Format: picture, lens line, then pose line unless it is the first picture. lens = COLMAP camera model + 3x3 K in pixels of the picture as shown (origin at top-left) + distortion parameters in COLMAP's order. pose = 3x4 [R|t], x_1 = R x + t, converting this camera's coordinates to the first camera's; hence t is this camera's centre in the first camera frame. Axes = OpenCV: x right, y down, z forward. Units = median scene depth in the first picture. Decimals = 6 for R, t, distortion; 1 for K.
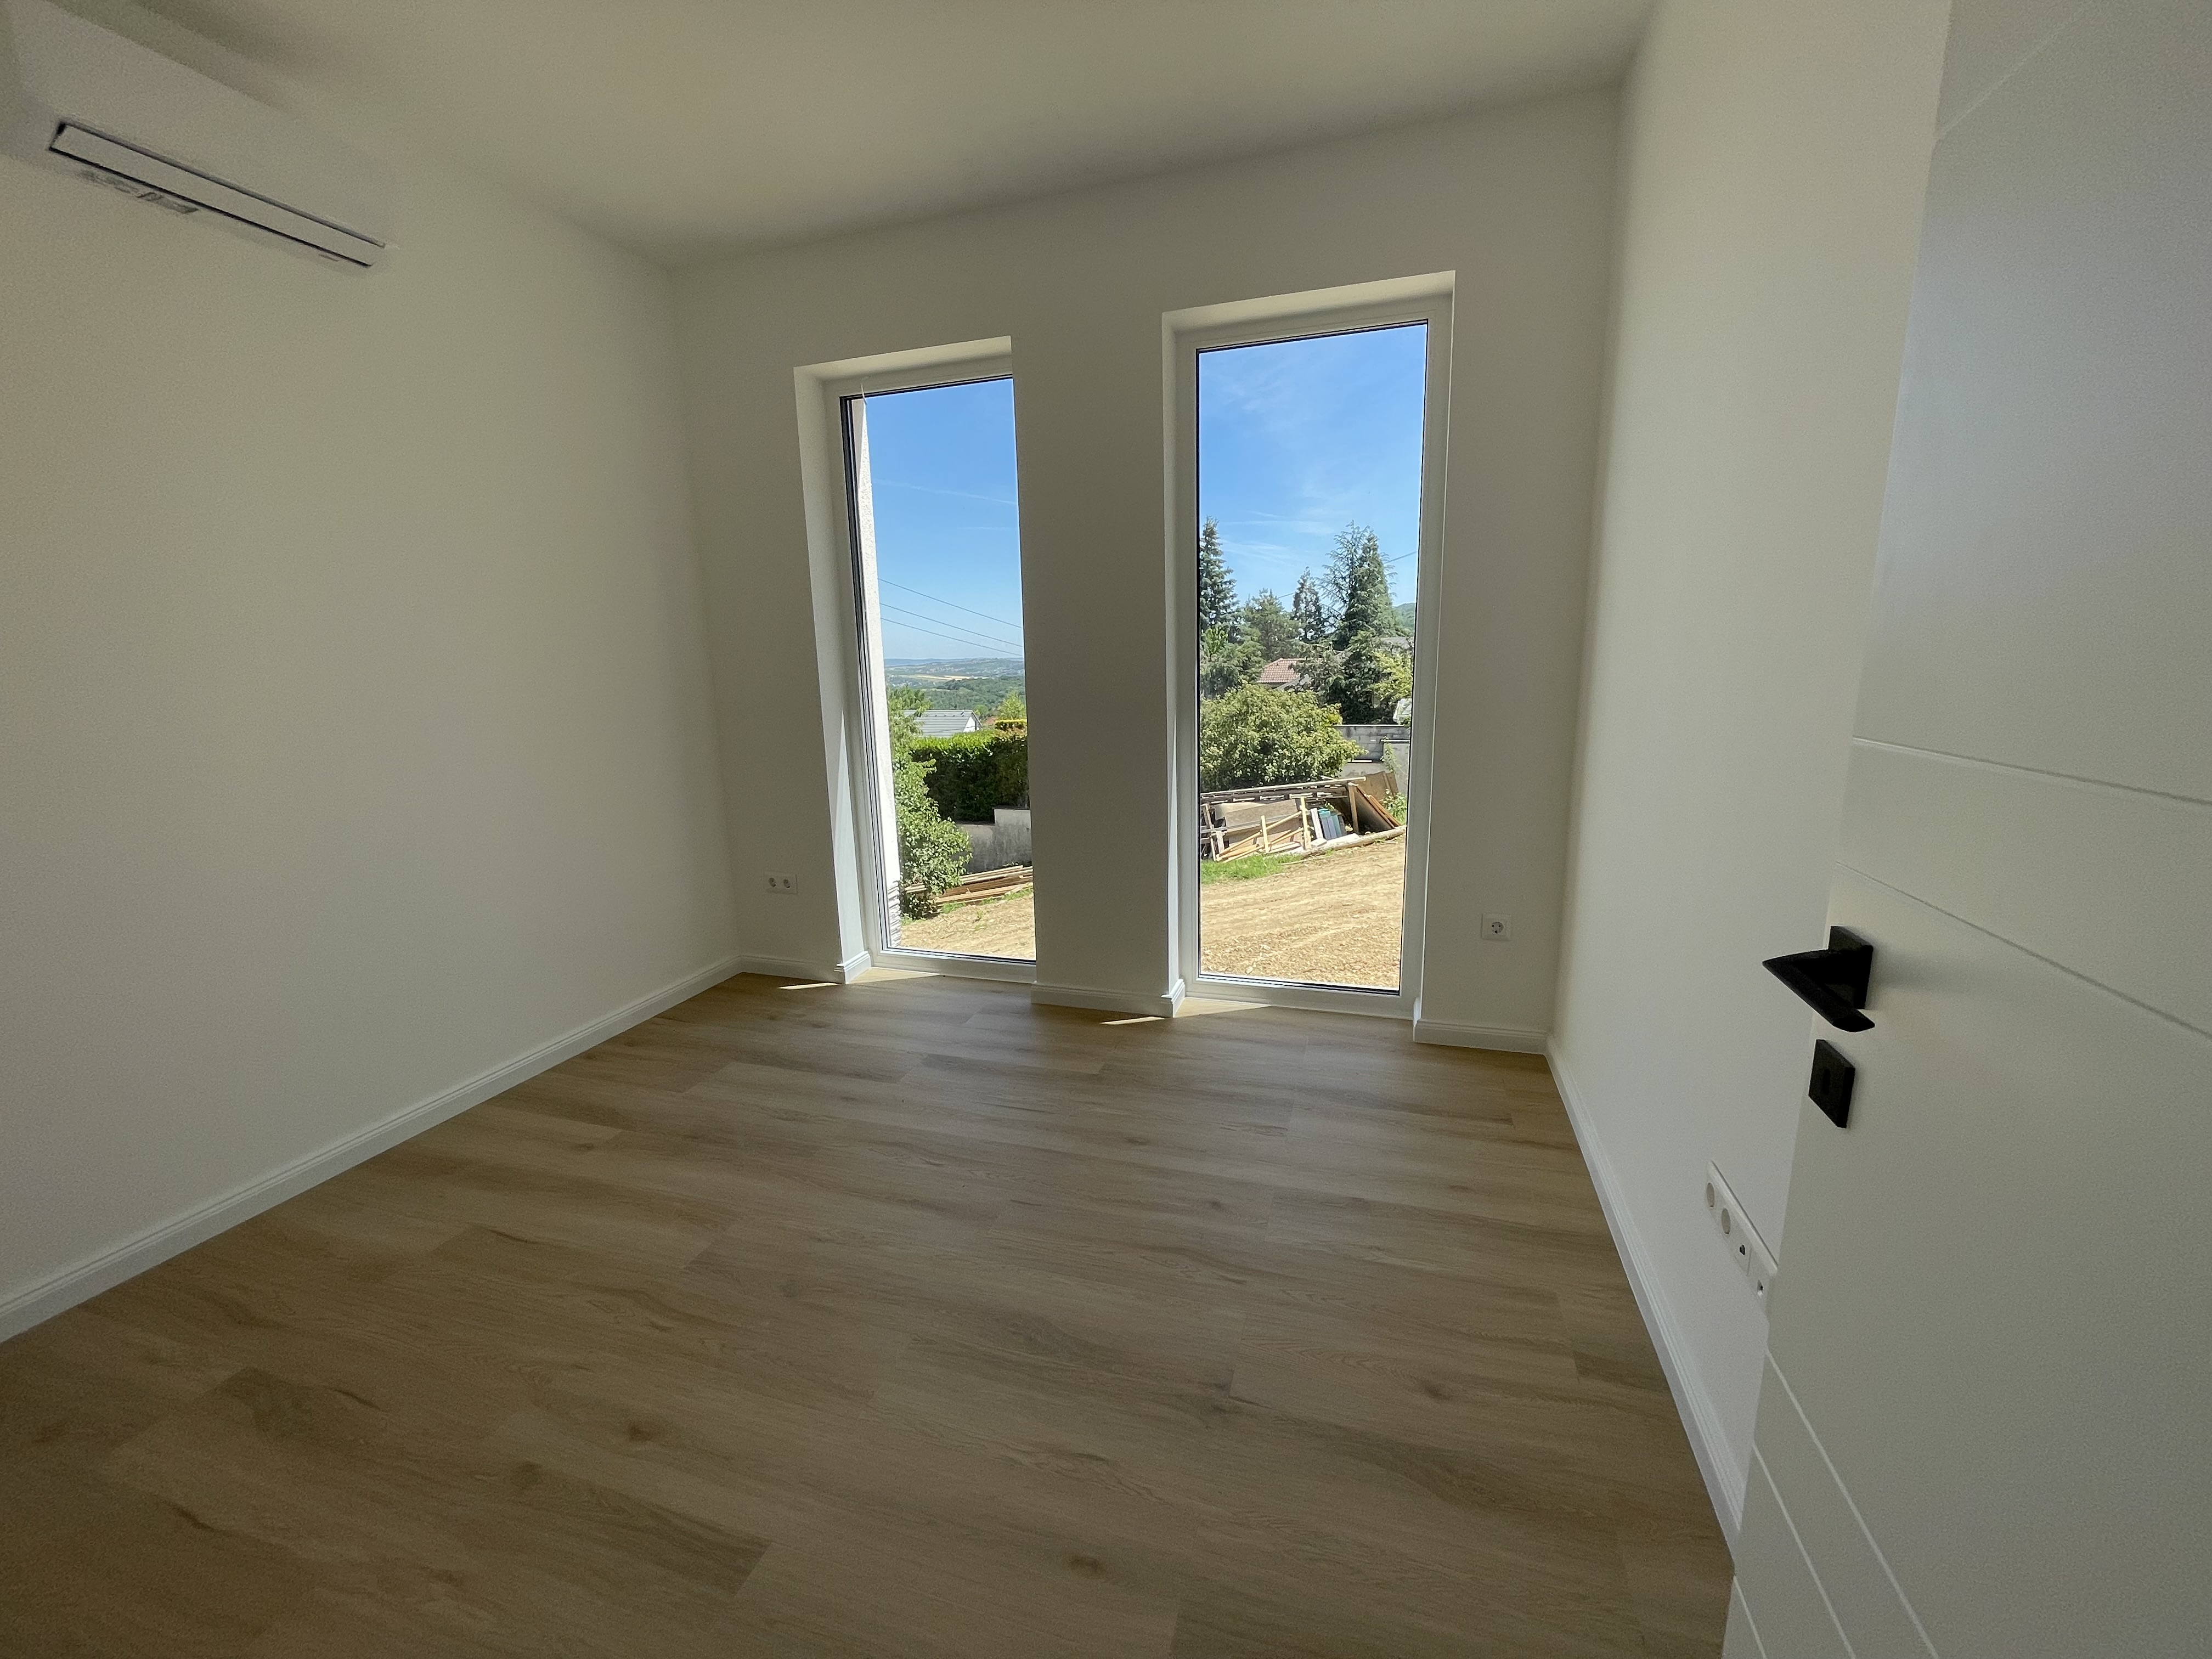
lens RADIAL K [[888.8, 0, 1102.2], [0, 888.8, 830.8], [0, 0, 1]] dist [-0.002085, -0.000108]
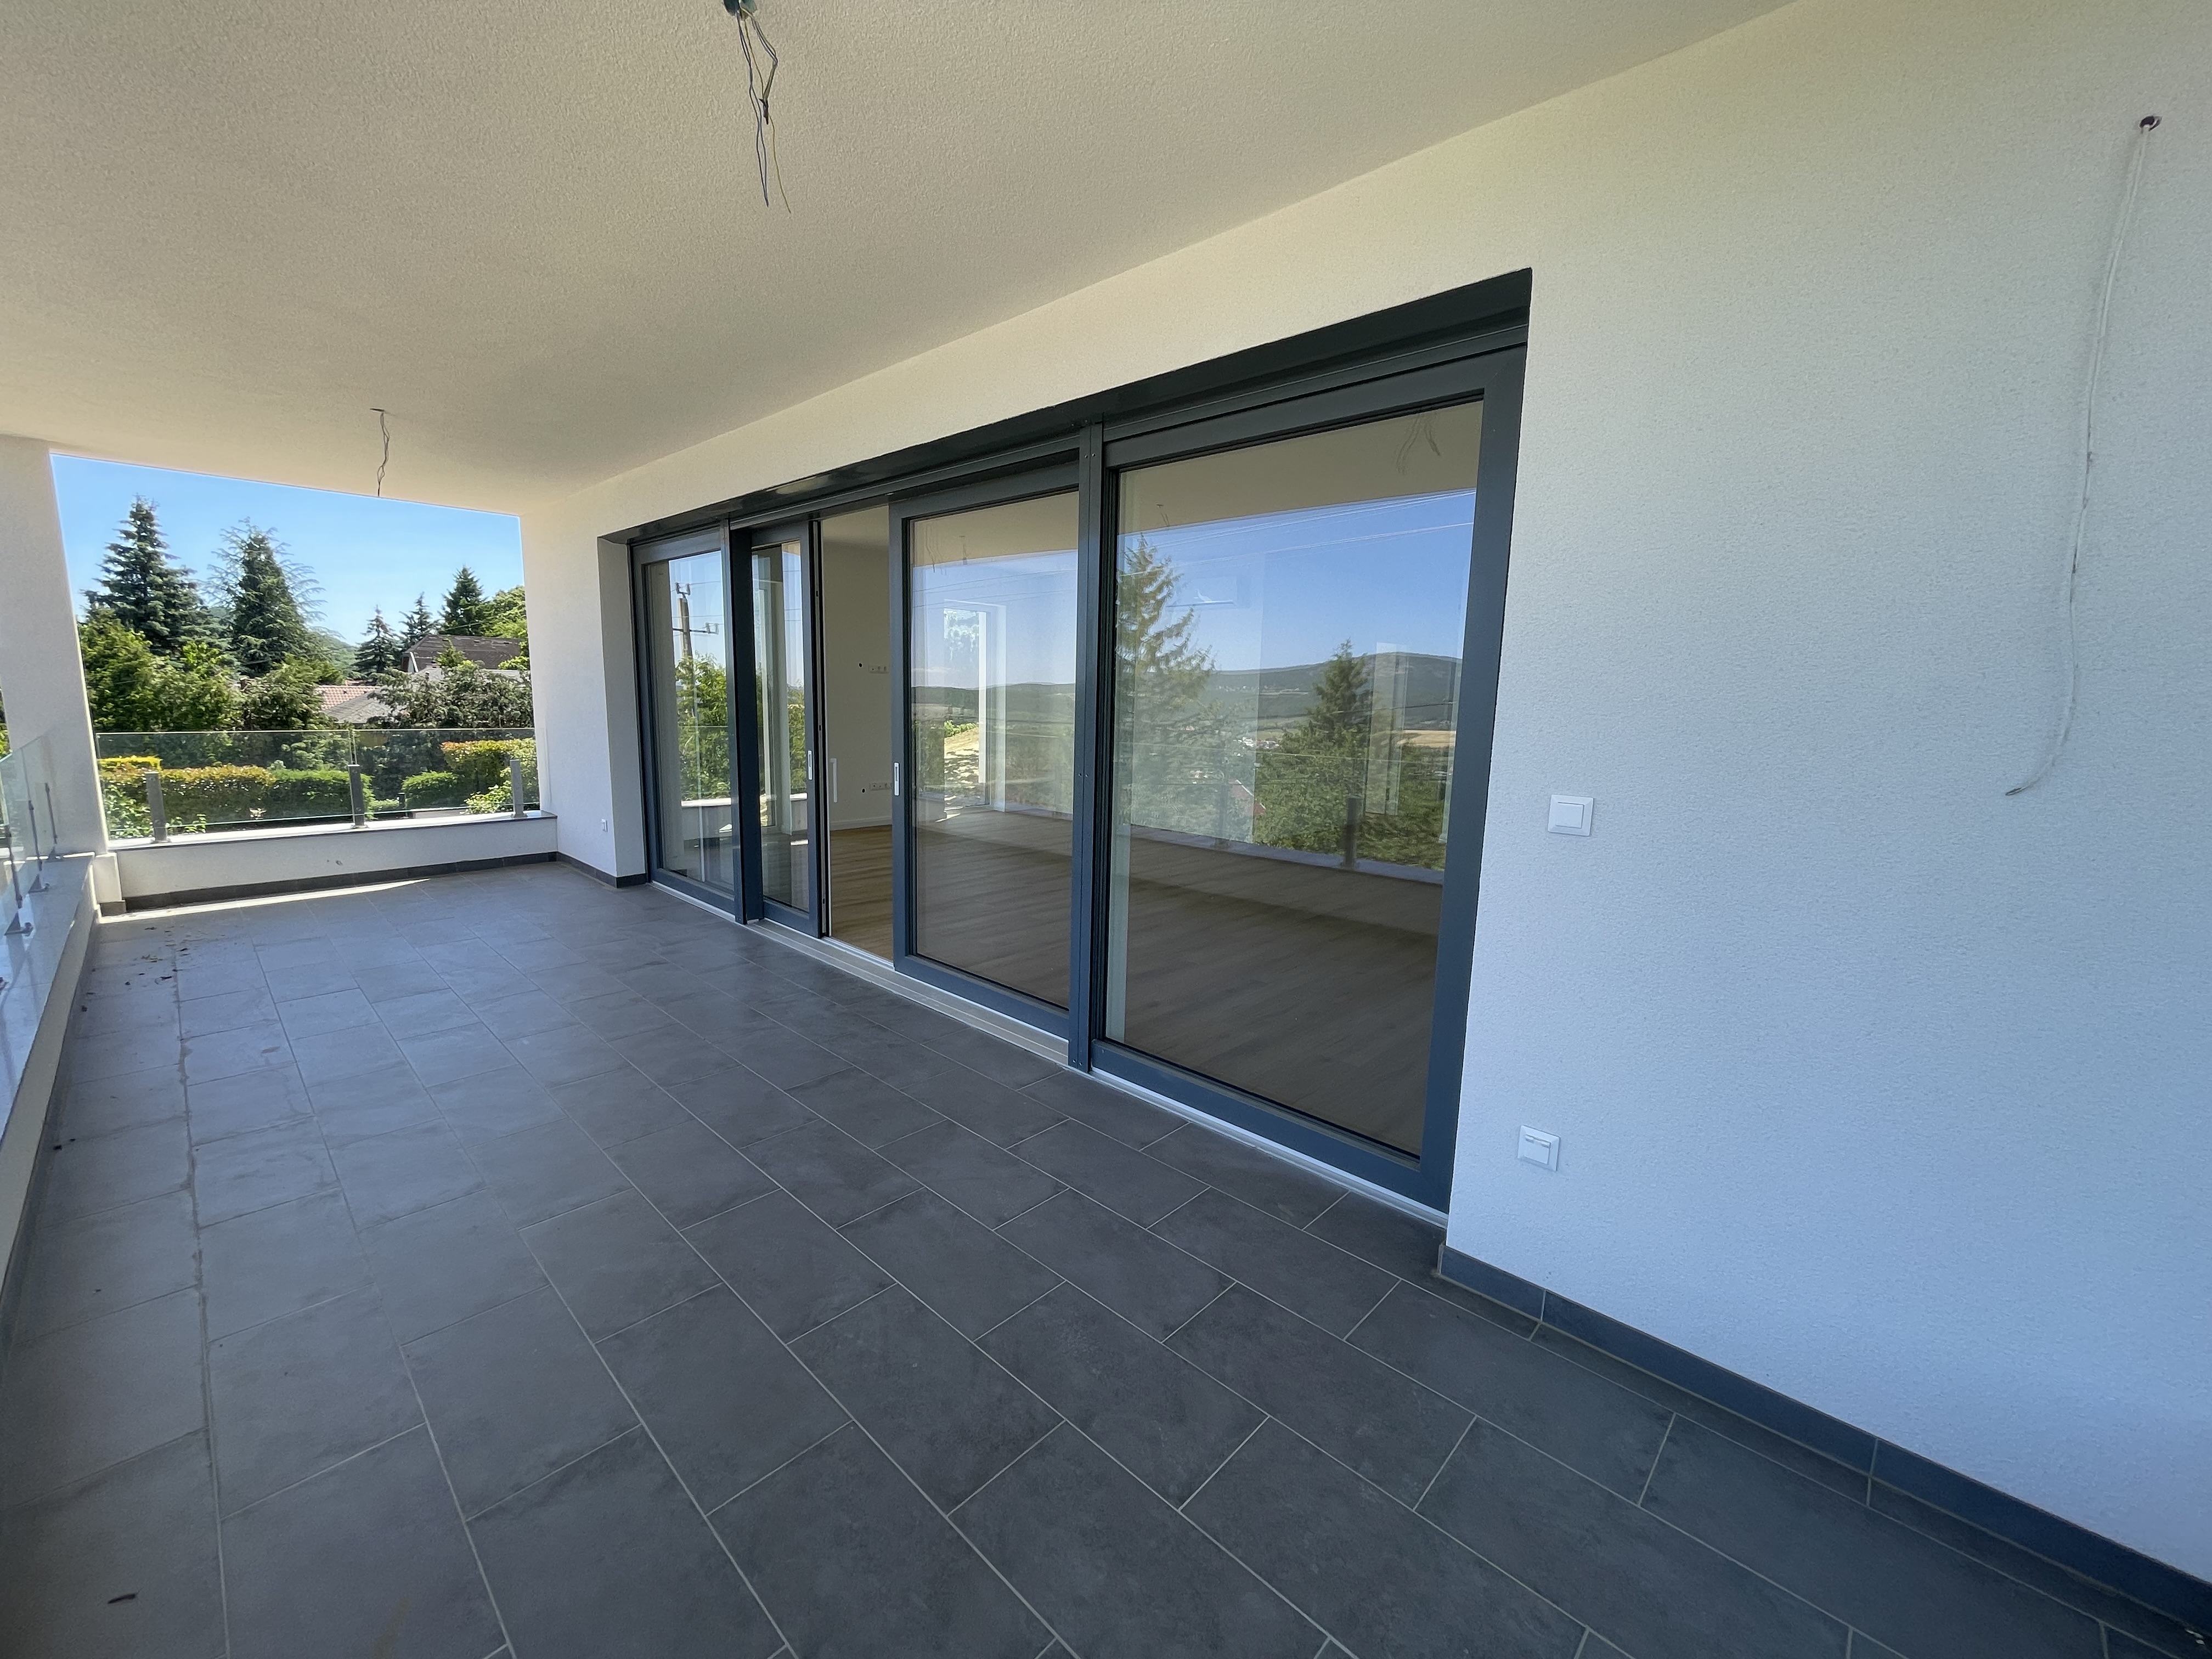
lens RADIAL K [[885.9, 0, 1106.0], [0, 885.9, 829.5], [0, 0, 1]] dist [-0.008212, -0.000163]
pose [[0.472473, -0.100774, 0.875565, -1.623539], [0.135363, 0.989952, 0.040895, 0.171057], [-0.870888, 0.099197, 0.481366, -0.878628]]
